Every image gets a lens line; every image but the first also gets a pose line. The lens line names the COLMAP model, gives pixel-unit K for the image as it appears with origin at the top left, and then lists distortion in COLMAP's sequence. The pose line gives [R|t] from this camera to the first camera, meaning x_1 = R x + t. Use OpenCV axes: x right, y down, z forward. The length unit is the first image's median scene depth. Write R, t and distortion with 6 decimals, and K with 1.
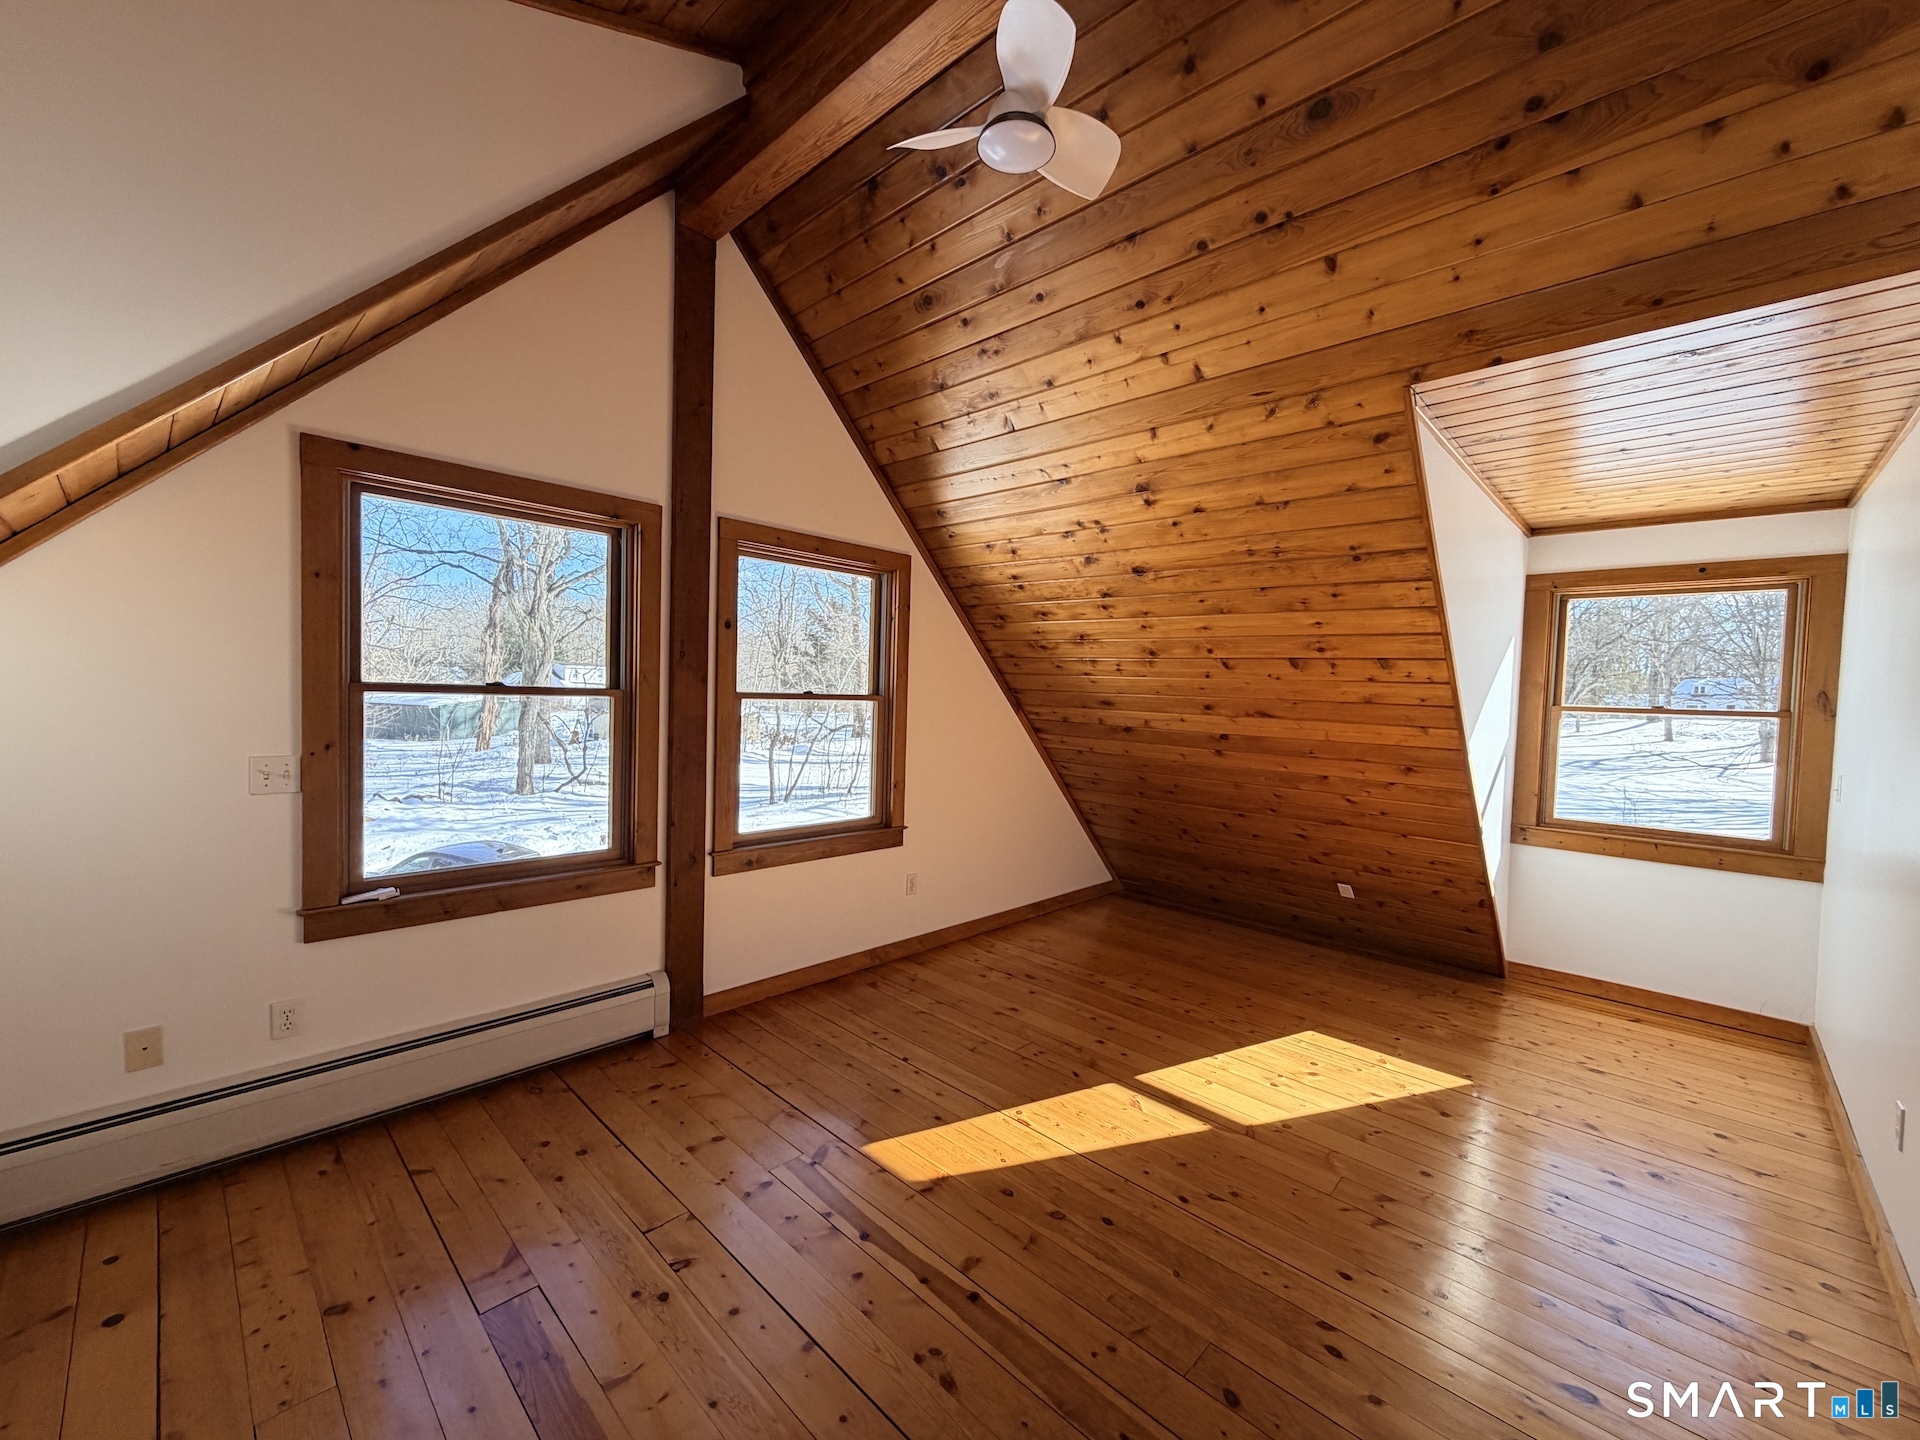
lens RADIAL K [[764.8, 0, 954.4], [0, 764.8, 720.4], [0, 0, 1]] dist [-0.002320, 0.000719]
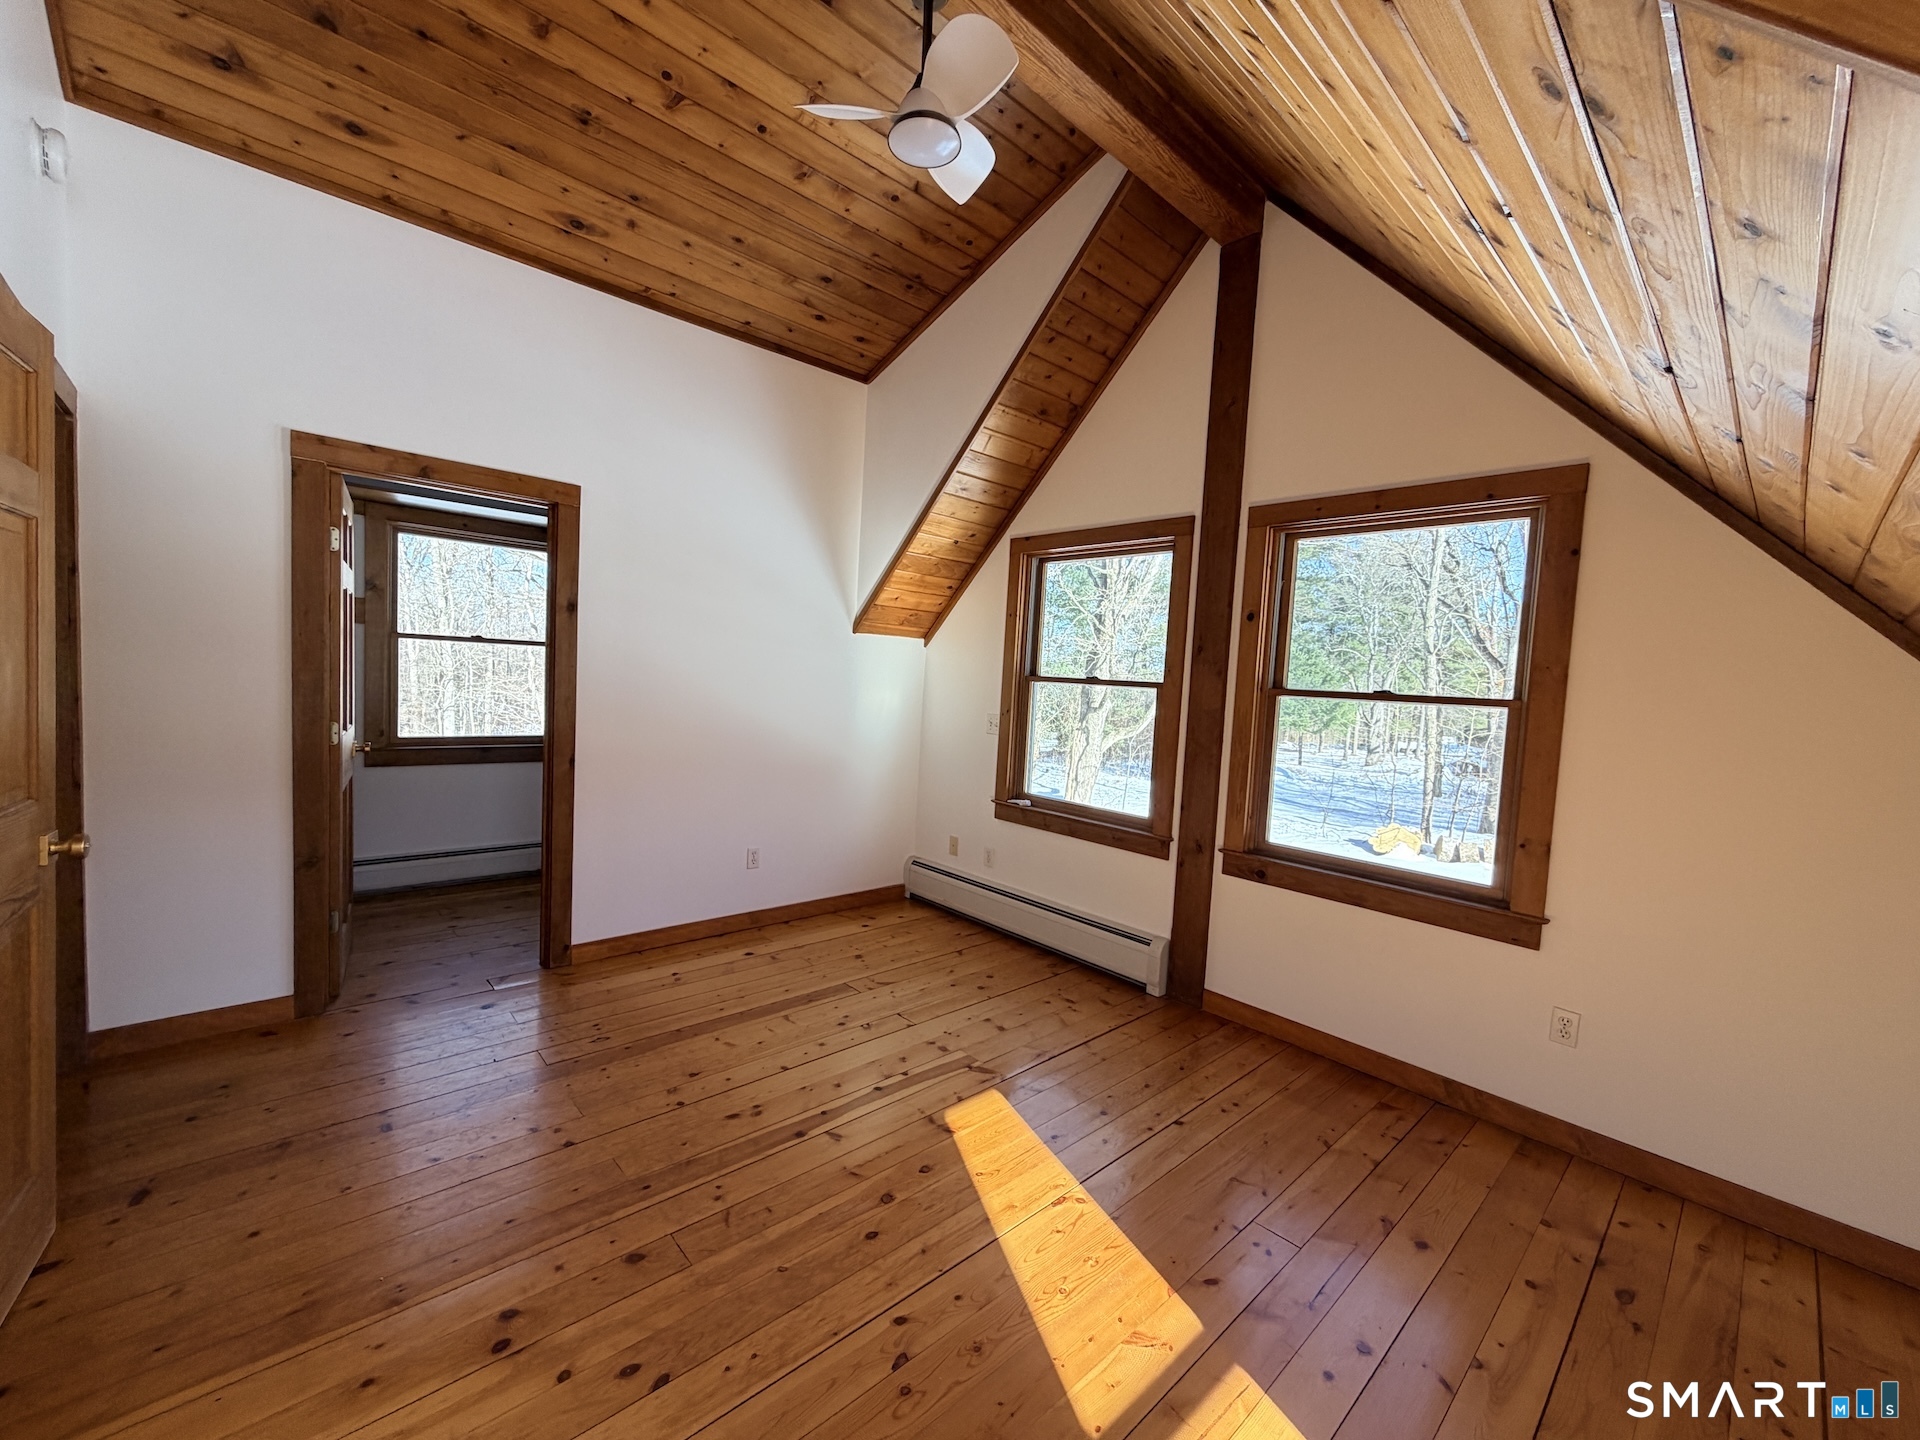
lens RADIAL K [[764.8, 0, 953.7], [0, 764.8, 721.0], [0, 0, 1]] dist [-0.002320, 0.000719]
pose [[-0.059385, 0.022360, -0.997985, 0.842275], [-0.093027, 0.995274, 0.027835, 0.016514], [0.993891, 0.094493, -0.057024, 0.852046]]
